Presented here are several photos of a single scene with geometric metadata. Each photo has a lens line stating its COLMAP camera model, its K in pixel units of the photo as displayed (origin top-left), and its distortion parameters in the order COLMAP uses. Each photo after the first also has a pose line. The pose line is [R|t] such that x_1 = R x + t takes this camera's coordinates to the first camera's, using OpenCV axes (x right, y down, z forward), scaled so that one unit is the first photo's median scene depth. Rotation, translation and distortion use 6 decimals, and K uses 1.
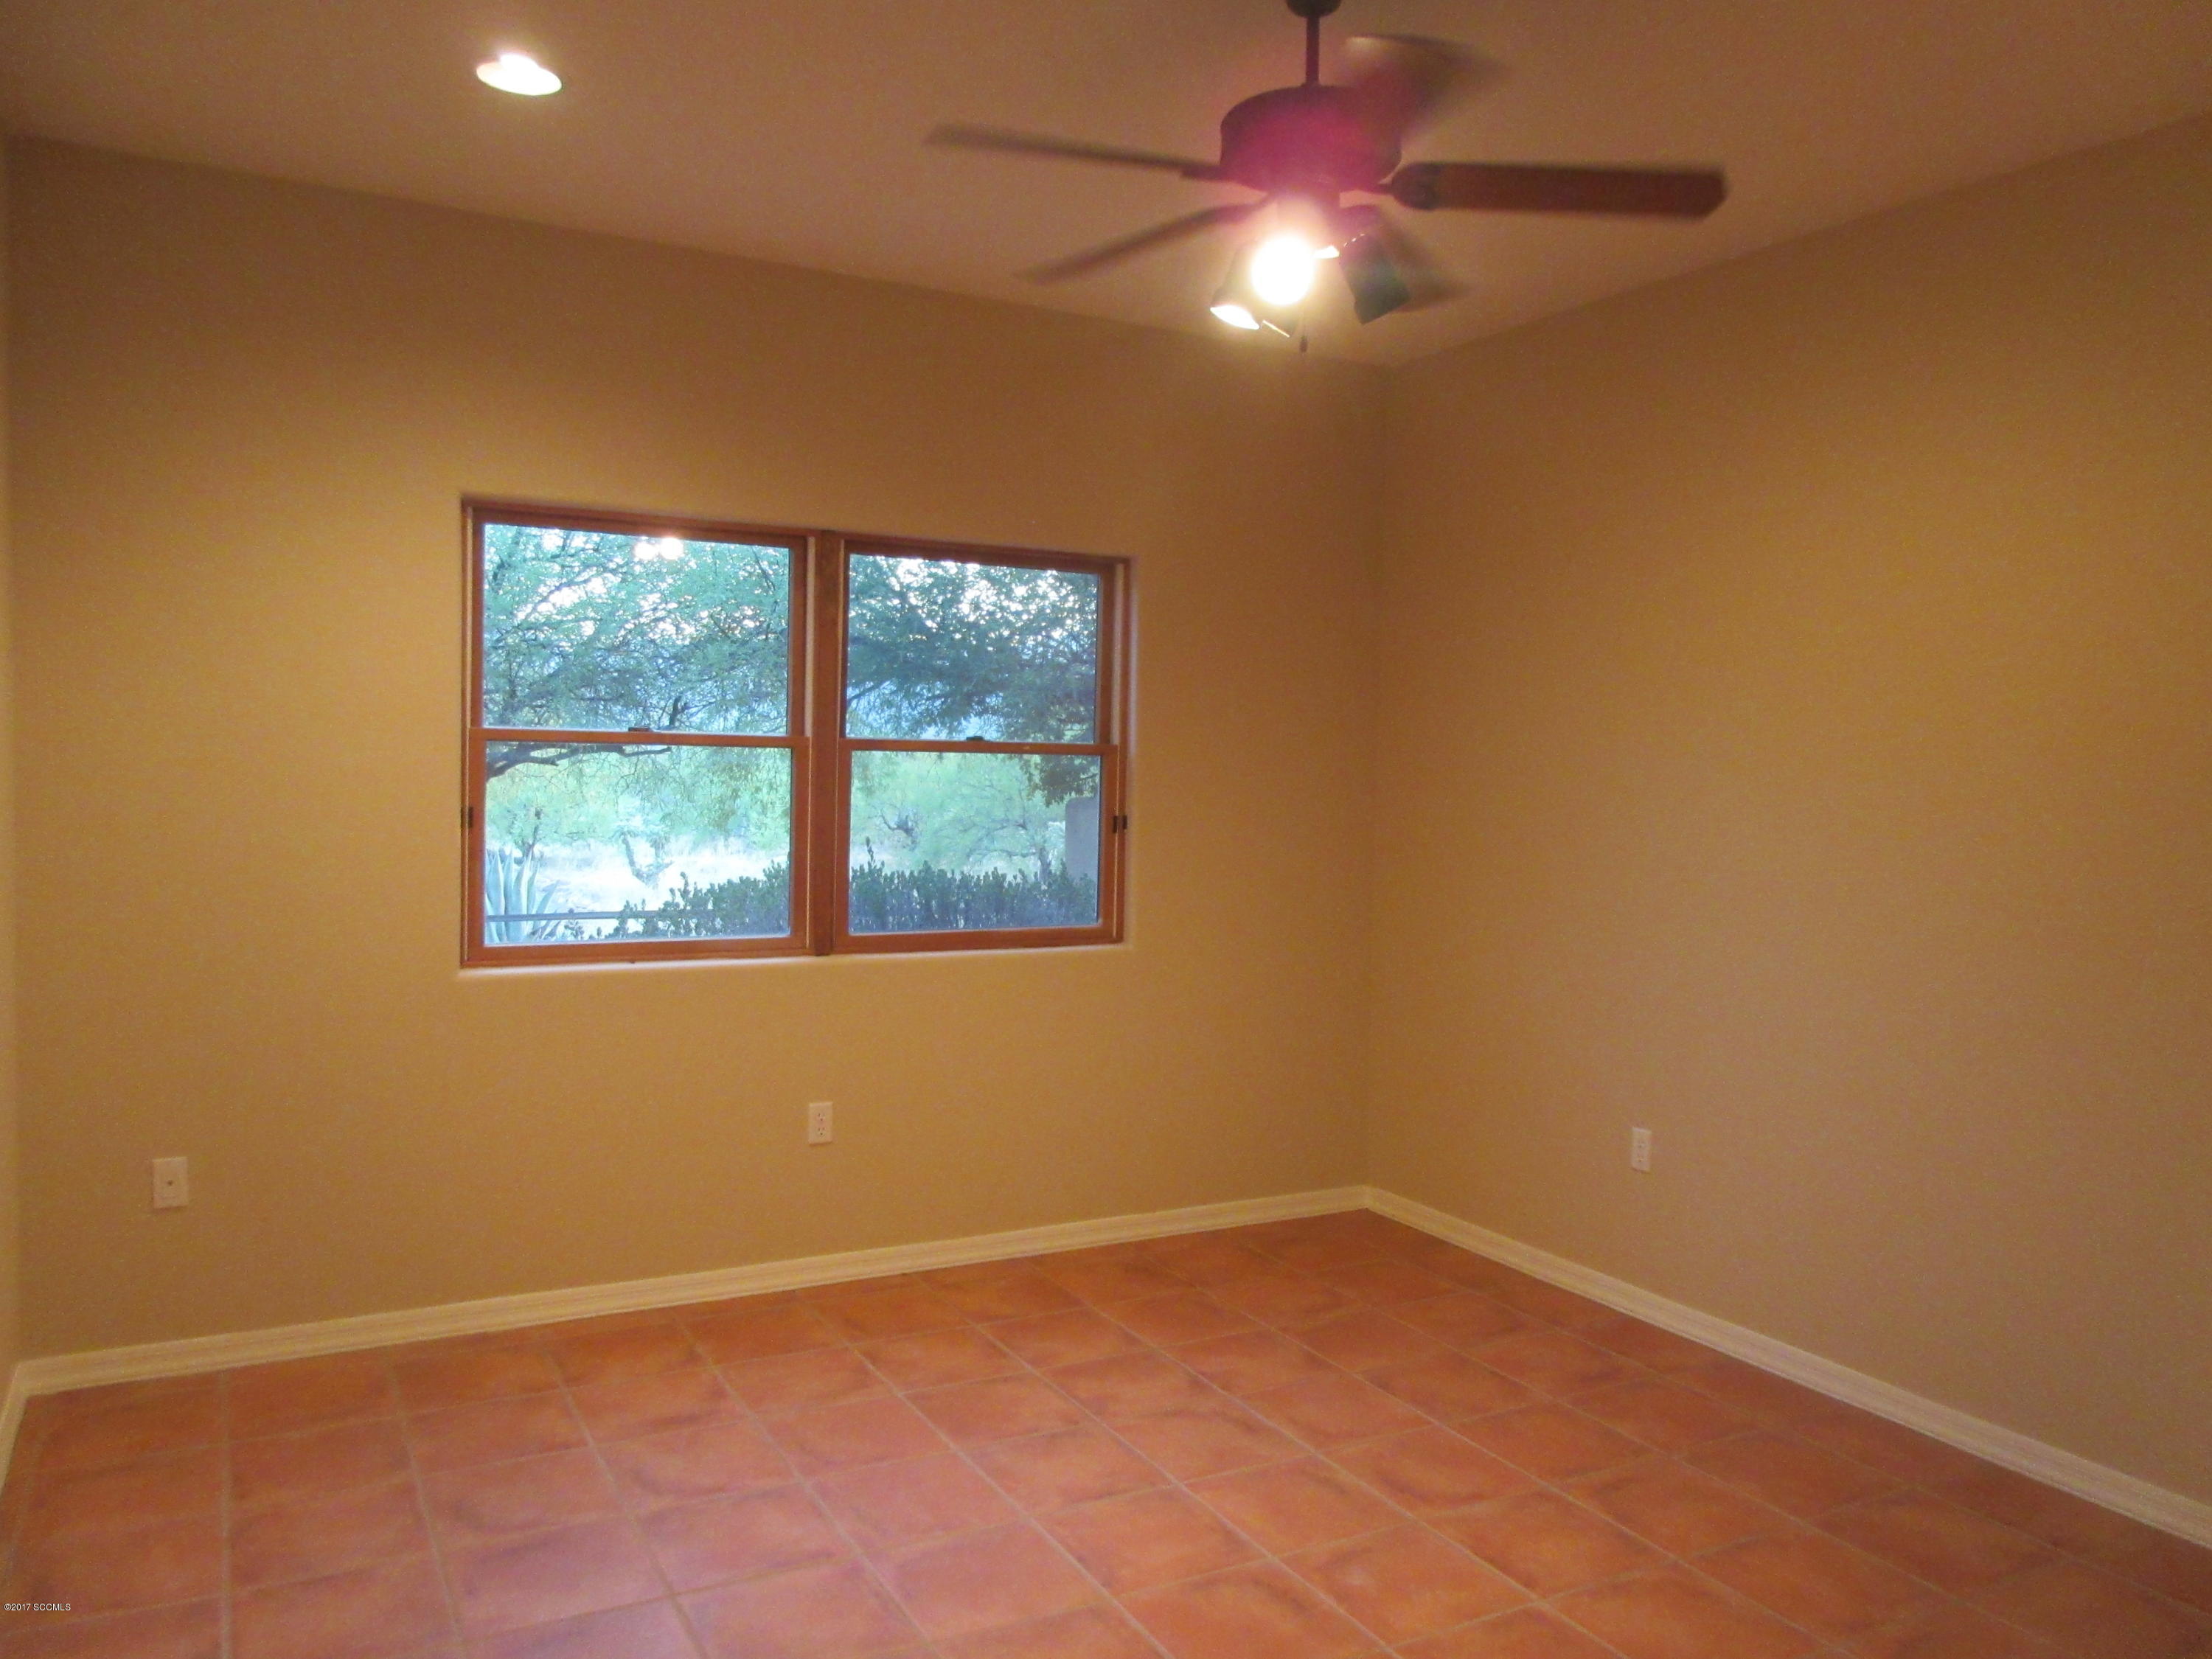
lens RADIAL K [[1600.4, 0, 1059.0], [0, 1600.4, 827.1], [0, 0, 1]] dist [0.002368, -0.000752]
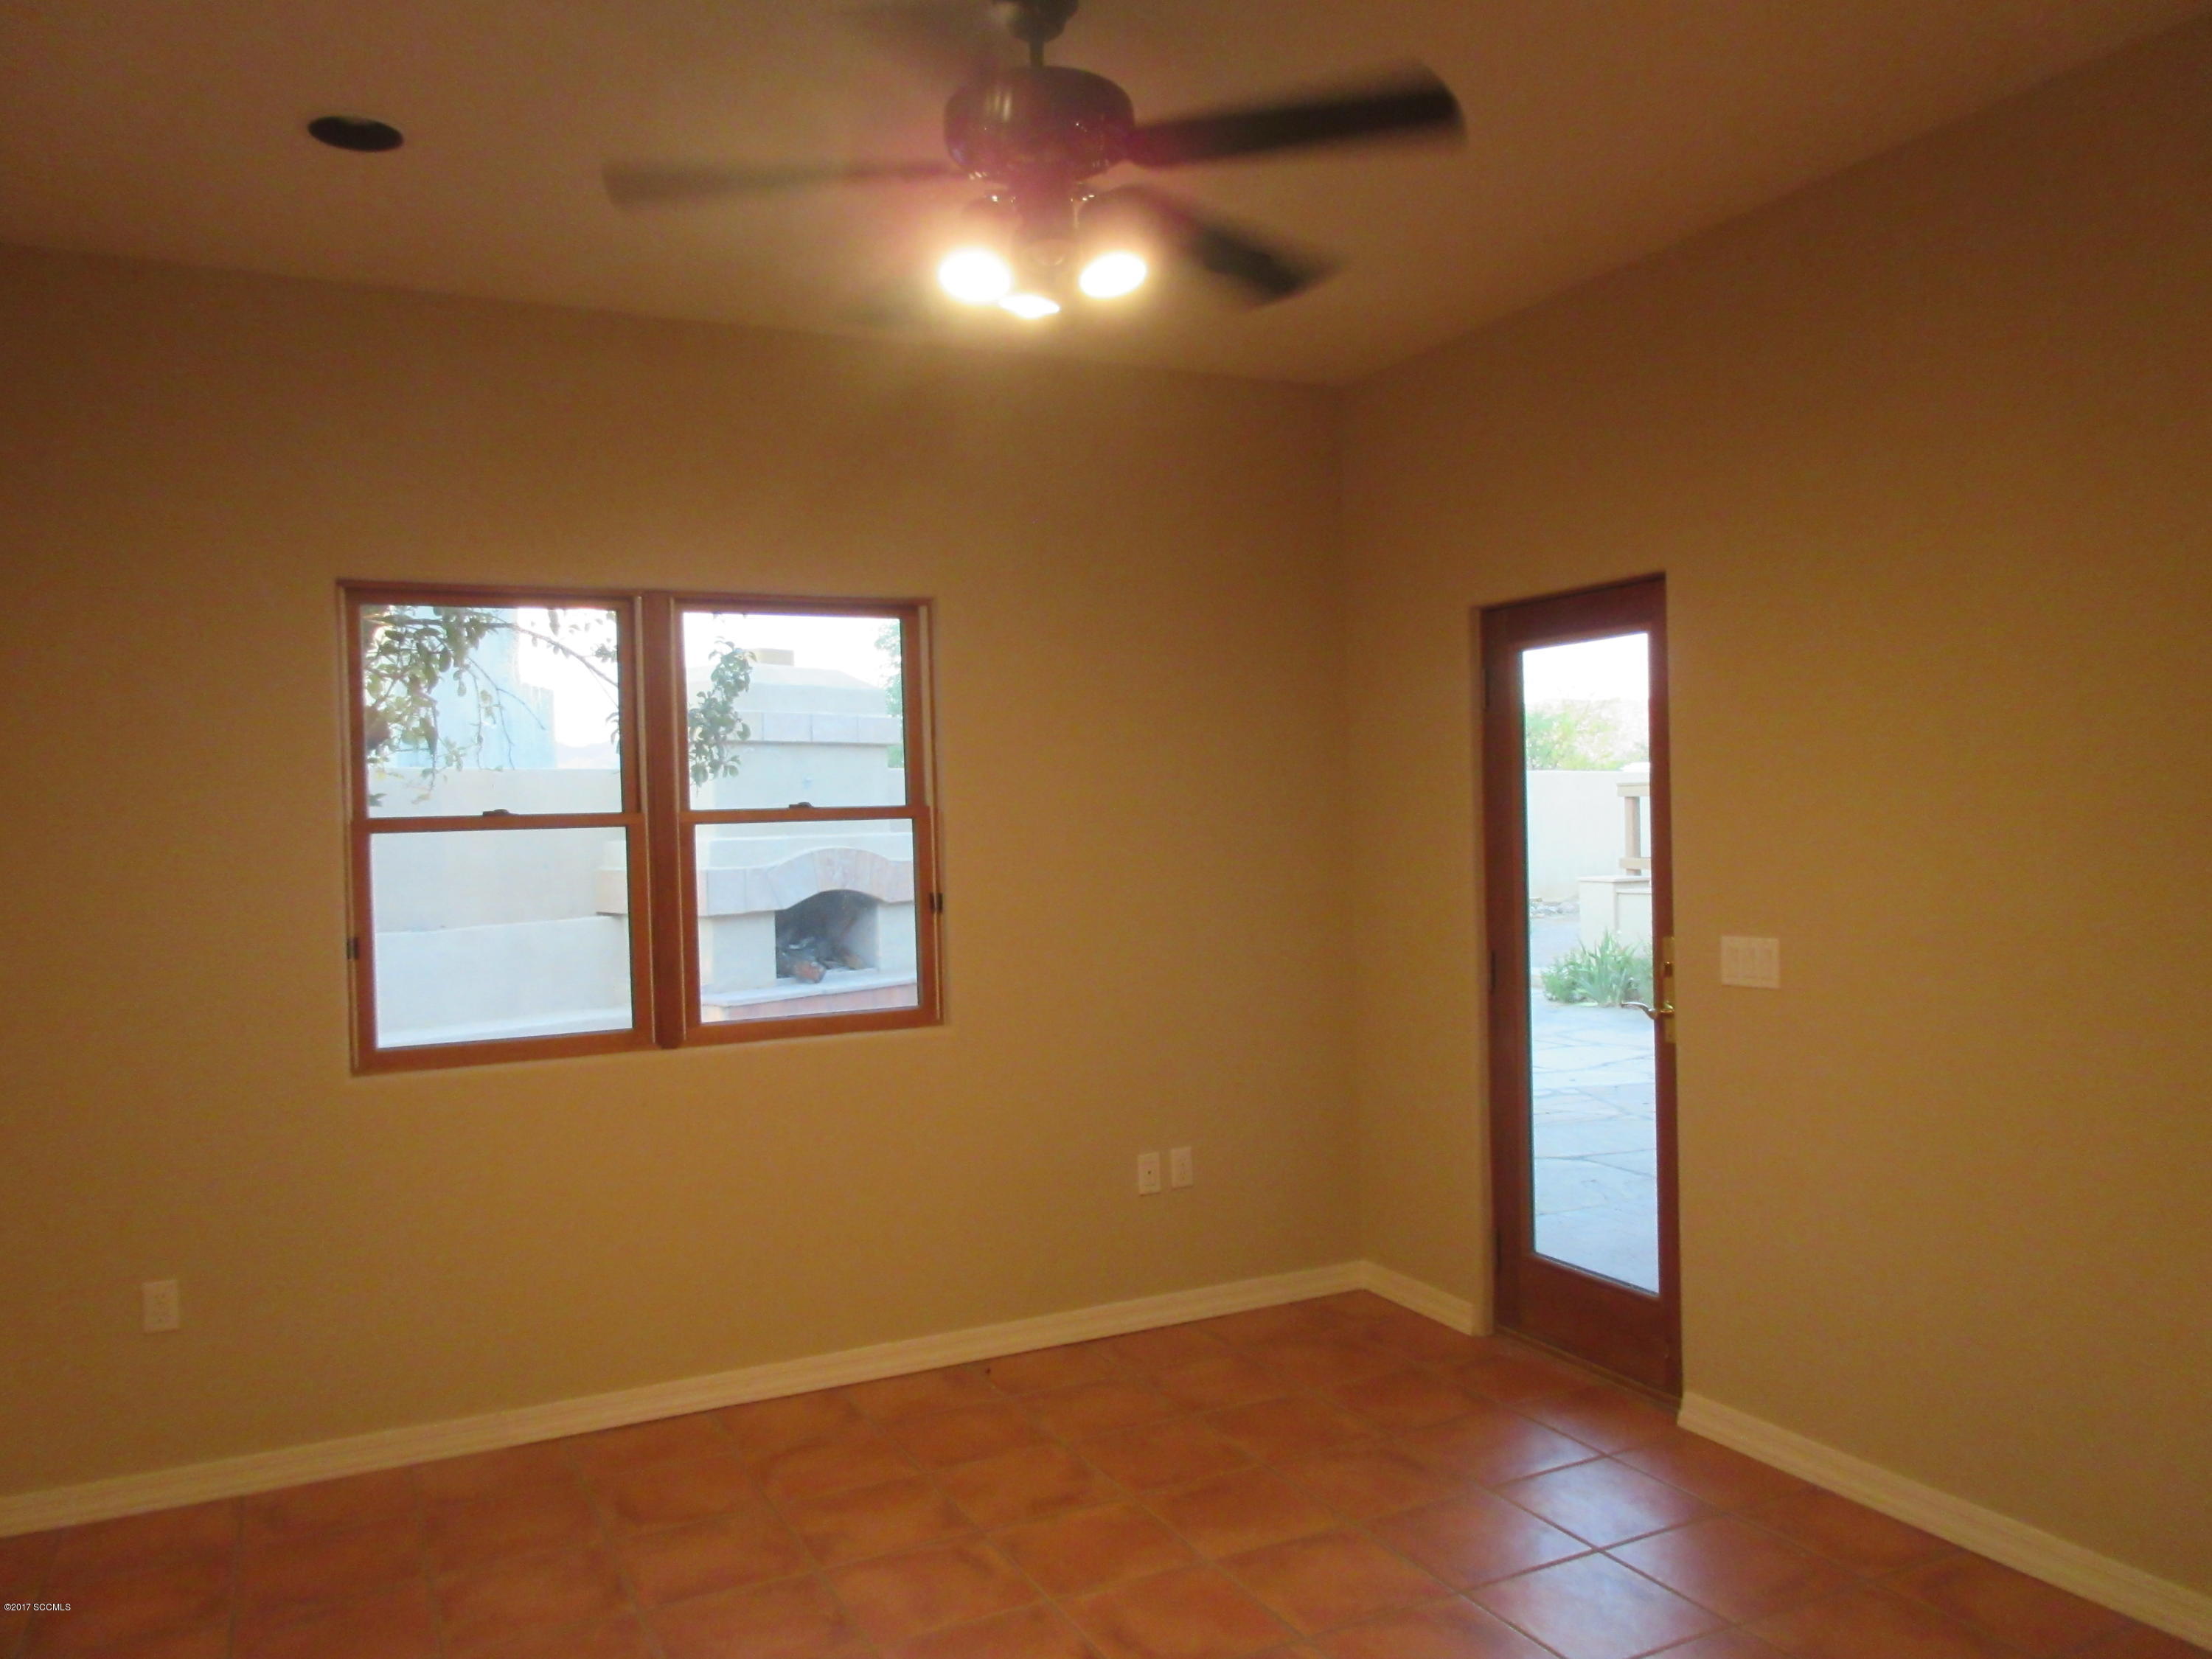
lens RADIAL K [[1634.8, 0, 1106.0], [0, 1634.8, 829.5], [0, 0, 1]] dist [-0.009047, -0.004132]
pose [[0.998193, -0.053438, -0.027471, 0.133436], [0.052465, 0.998009, -0.035002, 0.000022], [0.029287, 0.033498, 0.999010, 0.070290]]
